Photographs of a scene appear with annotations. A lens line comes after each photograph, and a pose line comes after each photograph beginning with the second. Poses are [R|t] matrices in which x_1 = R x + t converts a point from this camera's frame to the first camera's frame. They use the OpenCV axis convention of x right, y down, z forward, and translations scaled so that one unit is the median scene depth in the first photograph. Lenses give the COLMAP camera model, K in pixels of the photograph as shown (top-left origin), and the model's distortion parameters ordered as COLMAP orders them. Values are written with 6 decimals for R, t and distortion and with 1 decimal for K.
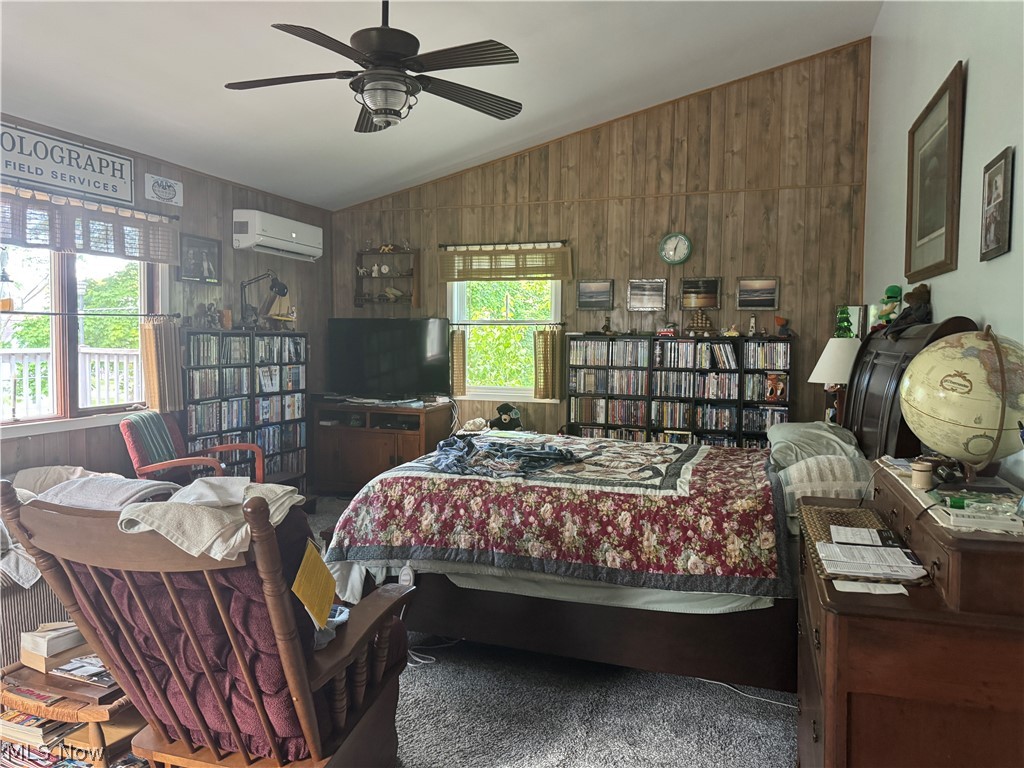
lens RADIAL K [[713.9, 0, 512.0], [0, 713.9, 384.0], [0, 0, 1]] dist [0.069190, -0.059824]
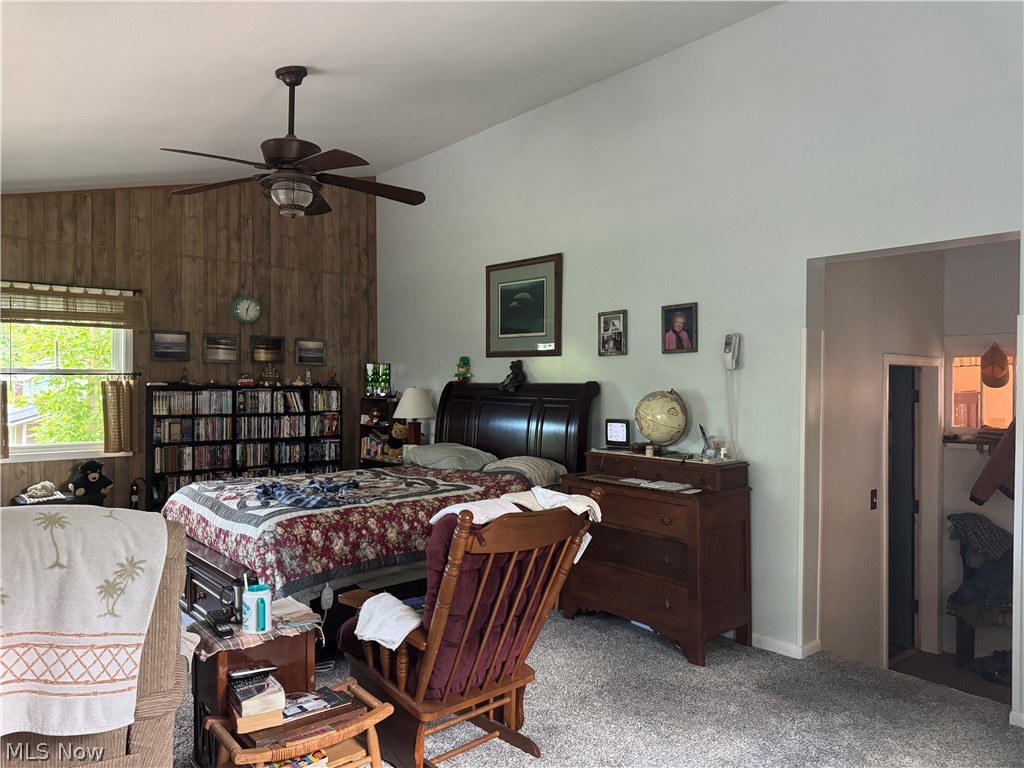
lens RADIAL K [[713.9, 0, 512.0], [0, 713.9, 384.0], [0, 0, 1]] dist [0.069190, -0.059824]
pose [[0.506556, -0.011128, 0.862135, -0.553535], [0.055247, 0.998281, -0.019575, -0.024011], [-0.860435, 0.057546, 0.506300, 0.058789]]
